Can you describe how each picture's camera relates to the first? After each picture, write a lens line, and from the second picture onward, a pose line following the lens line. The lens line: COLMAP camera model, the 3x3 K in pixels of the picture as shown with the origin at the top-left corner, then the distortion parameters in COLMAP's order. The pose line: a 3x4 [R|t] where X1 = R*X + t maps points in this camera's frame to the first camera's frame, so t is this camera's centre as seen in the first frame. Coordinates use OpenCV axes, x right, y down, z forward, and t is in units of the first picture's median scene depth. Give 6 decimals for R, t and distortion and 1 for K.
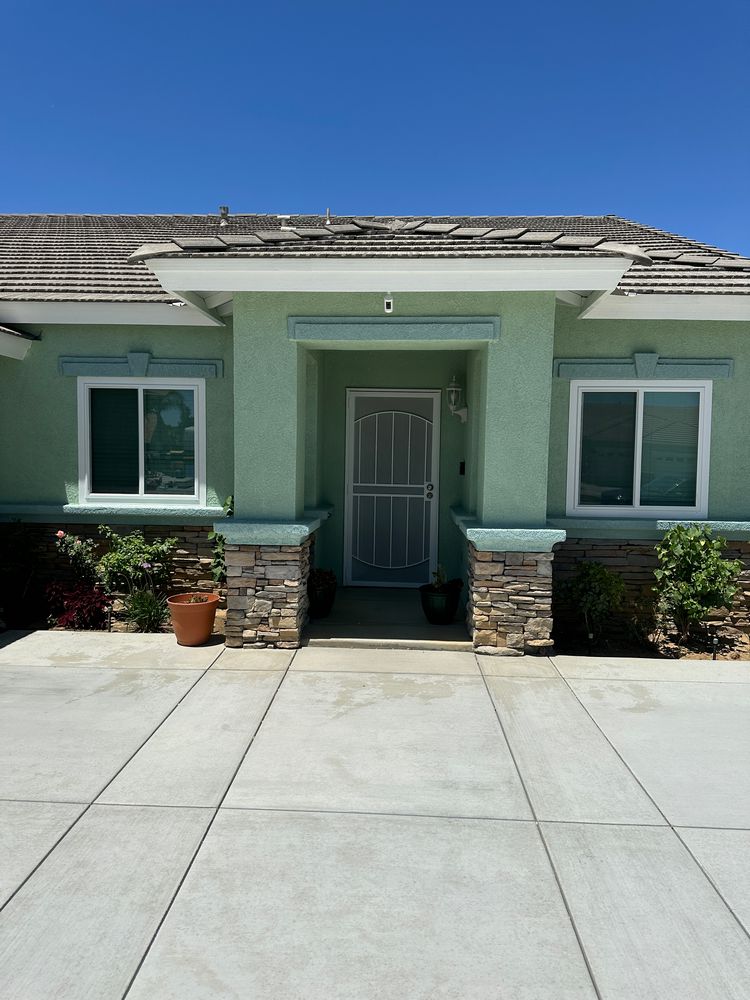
lens RADIAL K [[699.3, 0, 375.0], [0, 699.3, 500.0], [0, 0, 1]] dist [0.149614, -0.201421]
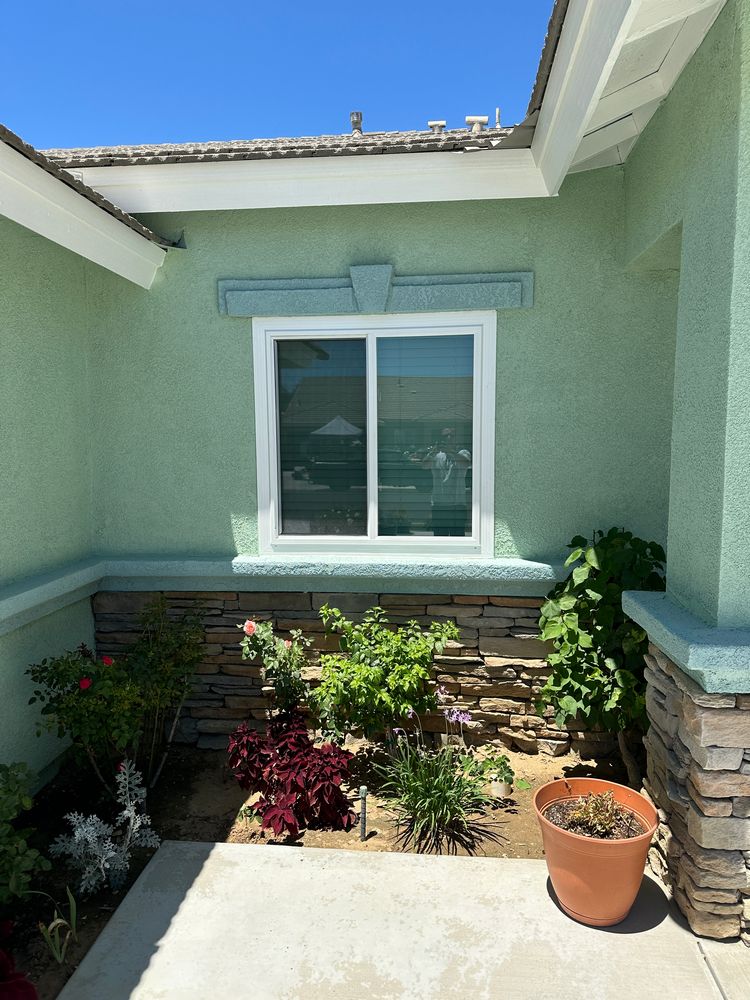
lens RADIAL K [[699.1, 0, 379.9], [0, 699.1, 513.6], [0, 0, 1]] dist [0.152320, -0.205968]
pose [[0.998655, -0.014789, -0.049694, -0.326574], [0.016537, 0.999252, 0.034954, -0.048173], [0.049139, -0.035729, 0.998153, 0.518793]]
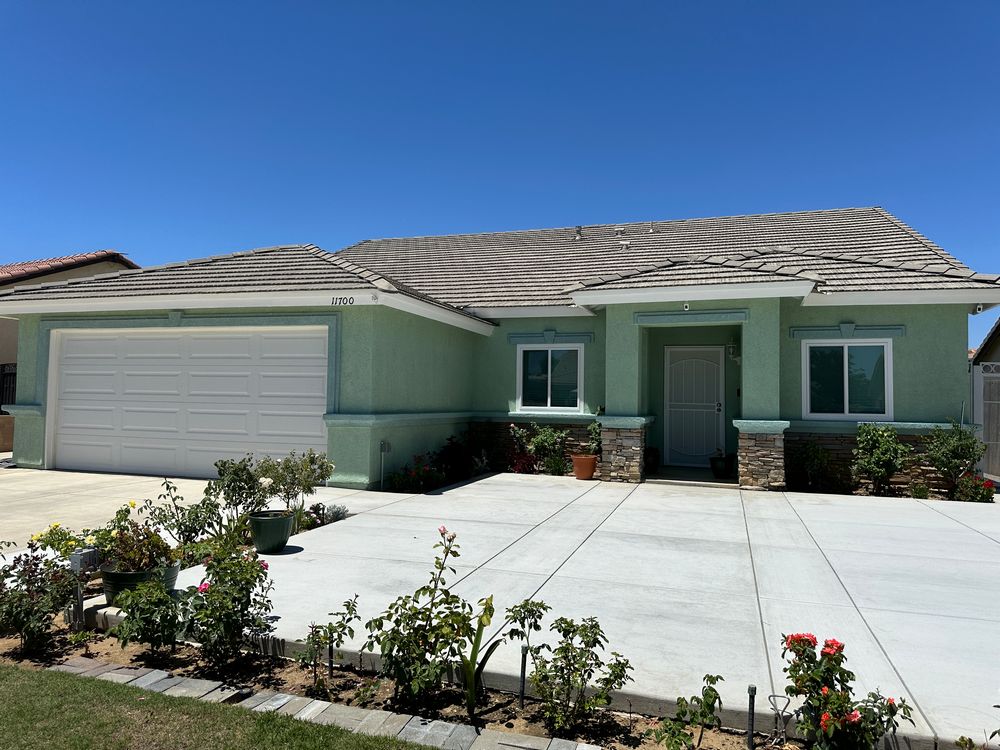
lens RADIAL K [[699.3, 0, 497.5], [0, 699.3, 374.8], [0, 0, 1]] dist [0.149614, -0.201421]
pose [[0.963926, -0.009445, -0.266004, 0.025914], [-0.019884, 0.994022, -0.107352, 0.116408], [0.265428, 0.108769, 0.957976, -0.847278]]
